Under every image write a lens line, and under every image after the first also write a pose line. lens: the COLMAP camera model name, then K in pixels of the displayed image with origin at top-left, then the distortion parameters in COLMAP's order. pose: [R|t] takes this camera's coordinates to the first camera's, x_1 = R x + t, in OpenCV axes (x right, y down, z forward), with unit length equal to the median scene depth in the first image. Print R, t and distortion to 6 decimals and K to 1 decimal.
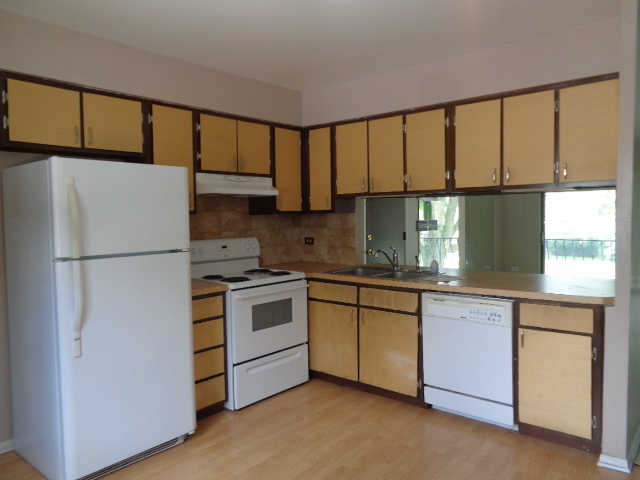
lens RADIAL K [[484.8, 0, 323.9], [0, 484.8, 238.4], [0, 0, 1]] dist [0.004052, 0.003315]
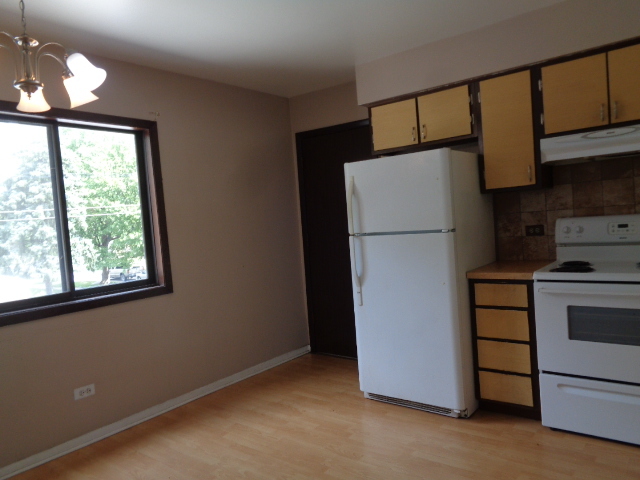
lens RADIAL K [[484.8, 0, 323.9], [0, 484.8, 238.4], [0, 0, 1]] dist [0.004052, 0.003315]
pose [[0.022113, 0.059733, -0.997969, 0.594108], [0.028588, 0.997768, 0.060354, -0.023650], [0.999347, -0.029864, 0.020356, 0.597887]]
